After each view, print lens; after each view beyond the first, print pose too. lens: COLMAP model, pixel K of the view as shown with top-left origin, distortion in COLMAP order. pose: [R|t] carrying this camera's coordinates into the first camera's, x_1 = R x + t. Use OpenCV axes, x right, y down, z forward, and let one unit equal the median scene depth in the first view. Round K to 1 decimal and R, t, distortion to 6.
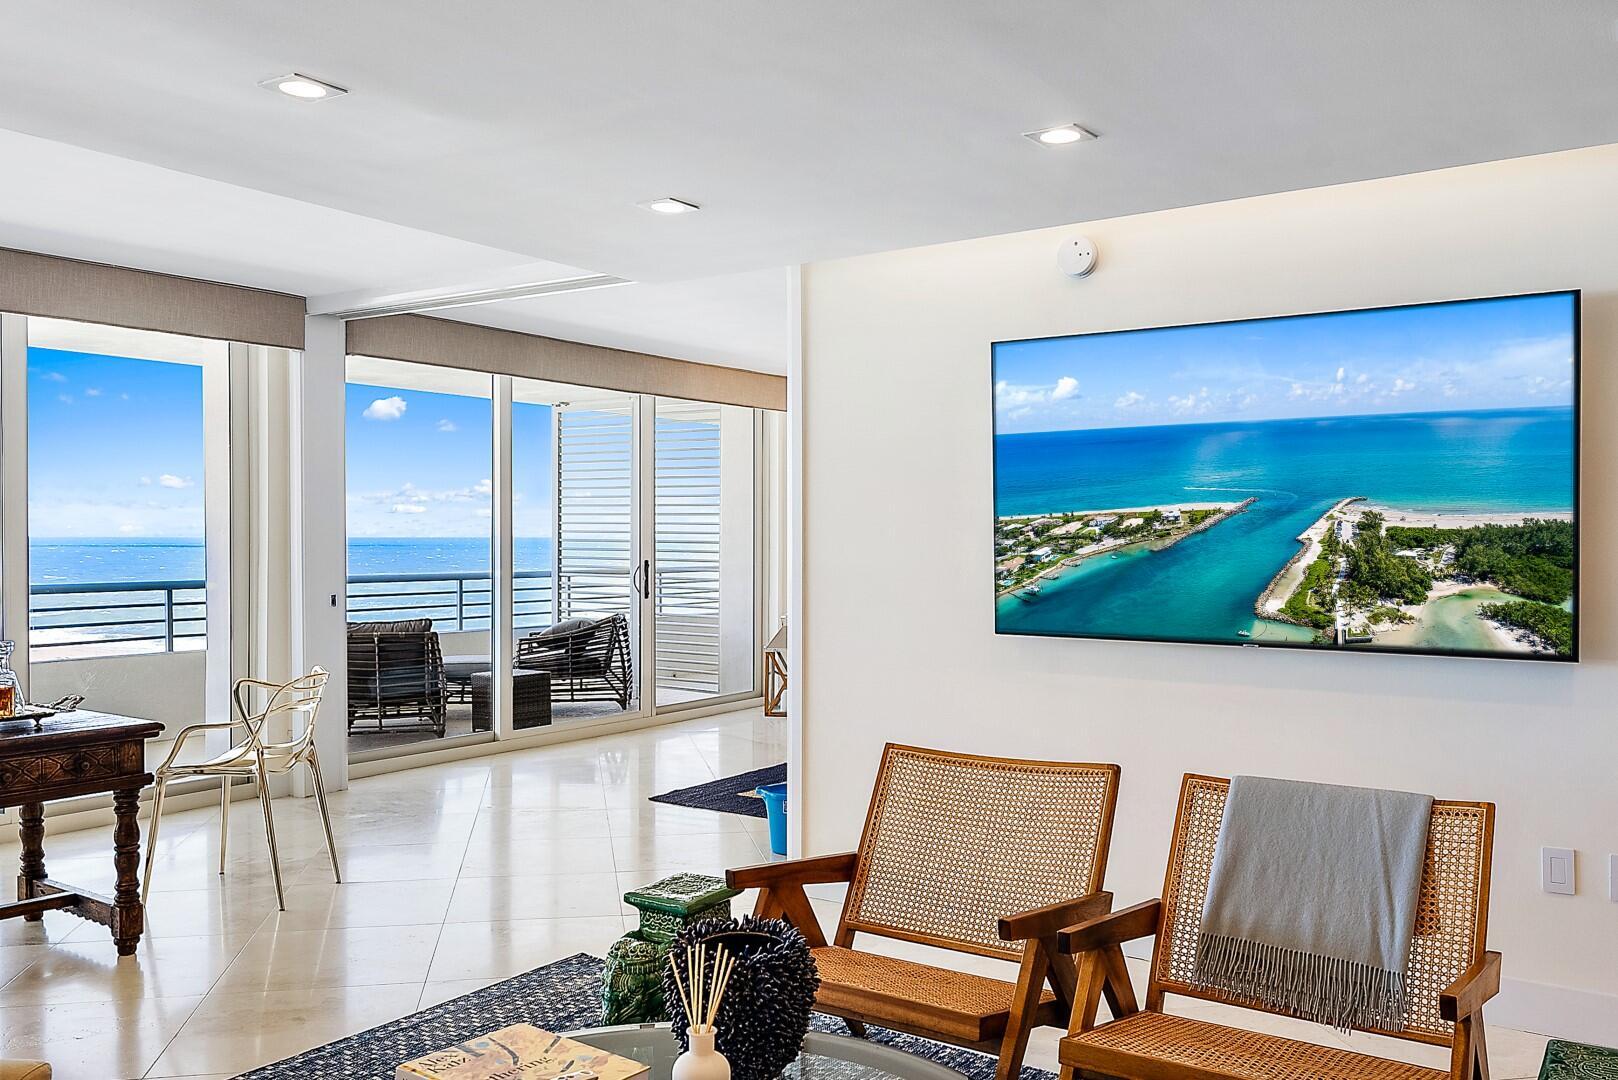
lens RADIAL K [[1341.2, 0, 820.6], [0, 1341.2, 551.2], [0, 0, 1]] dist [0.002629, 0.001650]
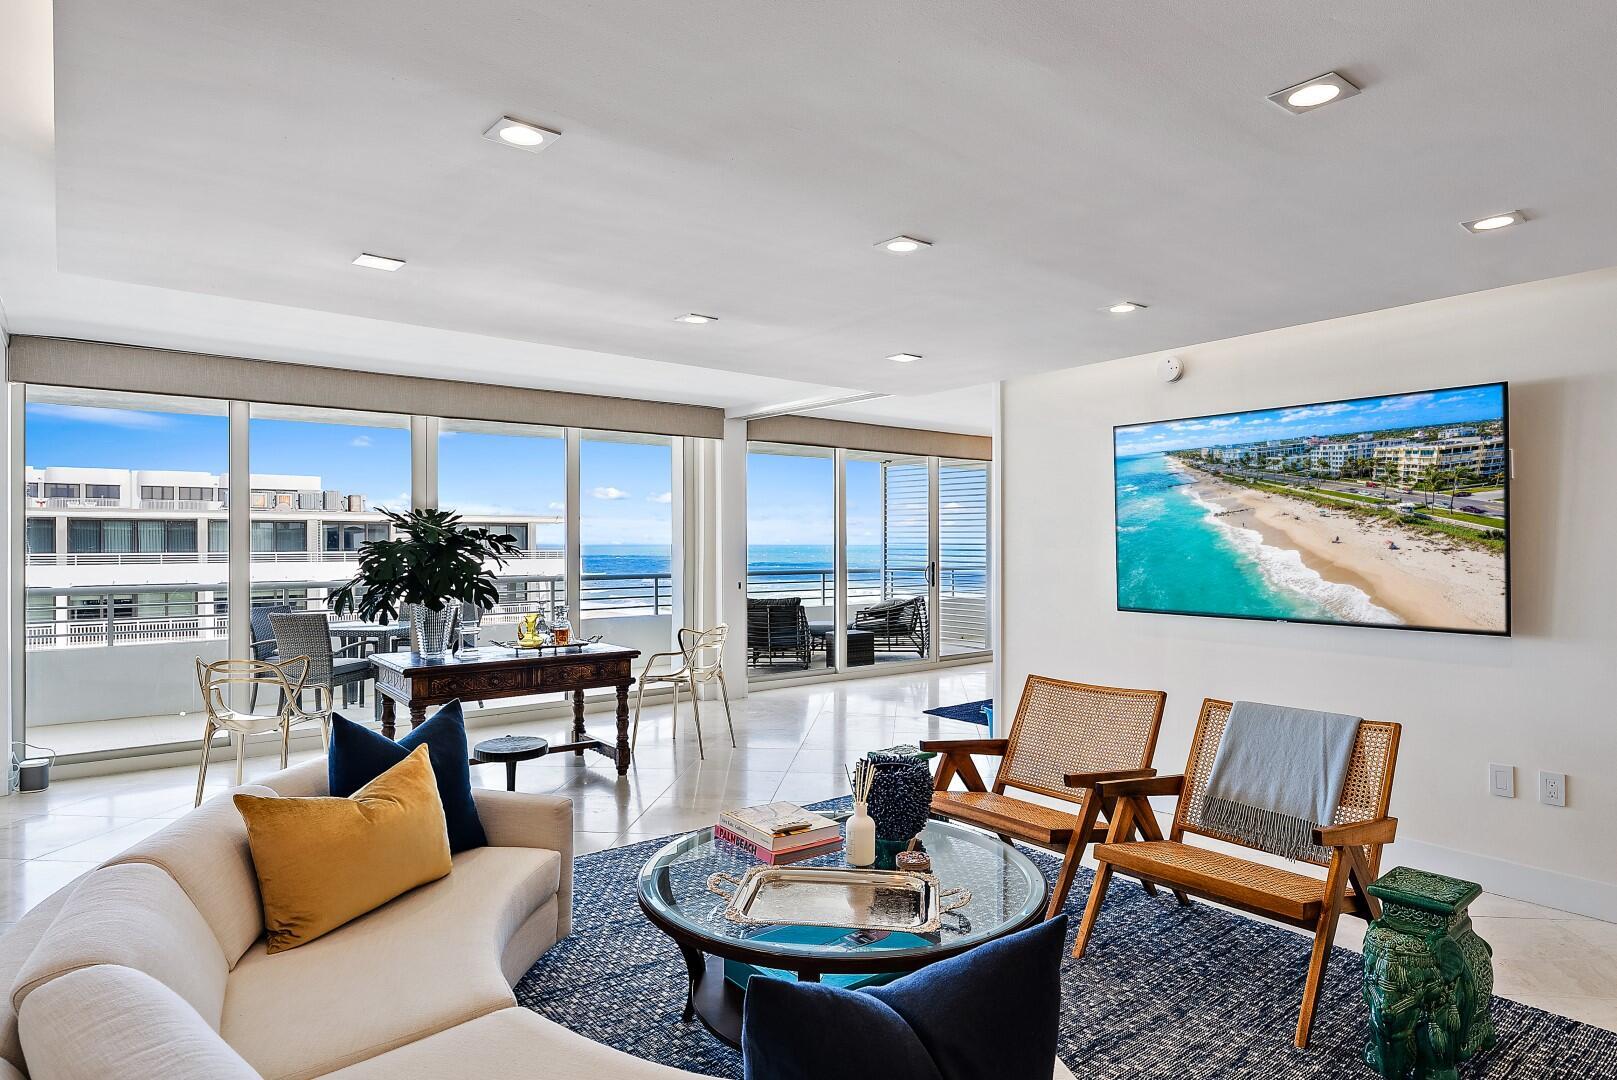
lens RADIAL K [[915.8, 0, 814.2], [0, 915.8, 544.0], [0, 0, 1]] dist [0.003632, 0.000833]
pose [[0.957109, -0.002611, -0.289716, 0.103995], [-0.000759, 0.999933, -0.011519, -0.004463], [0.289727, 0.011245, 0.957043, -0.137367]]
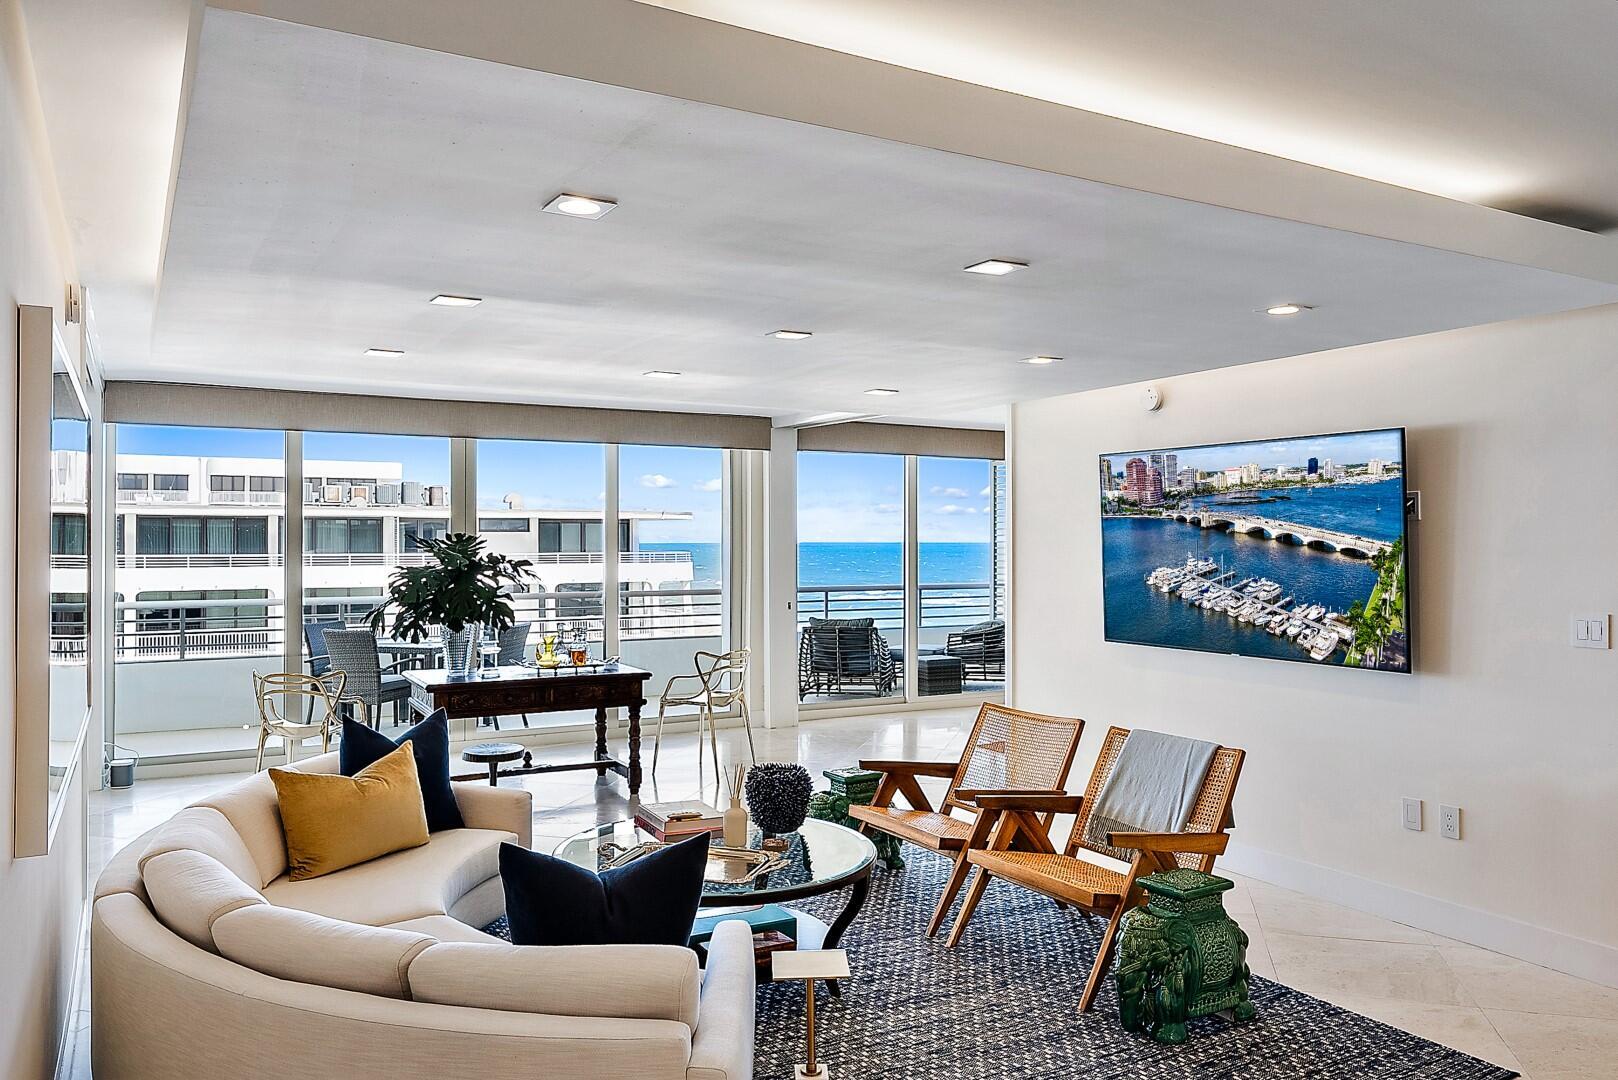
lens RADIAL K [[1157.6, 0, 807.8], [0, 1157.6, 531.9], [0, 0, 1]] dist [0.002771, 0.001731]
pose [[0.900203, -0.005061, -0.435441, 0.416015], [-0.004412, 0.999775, -0.020739, -0.036792], [0.435448, 0.020591, 0.899978, -0.371421]]
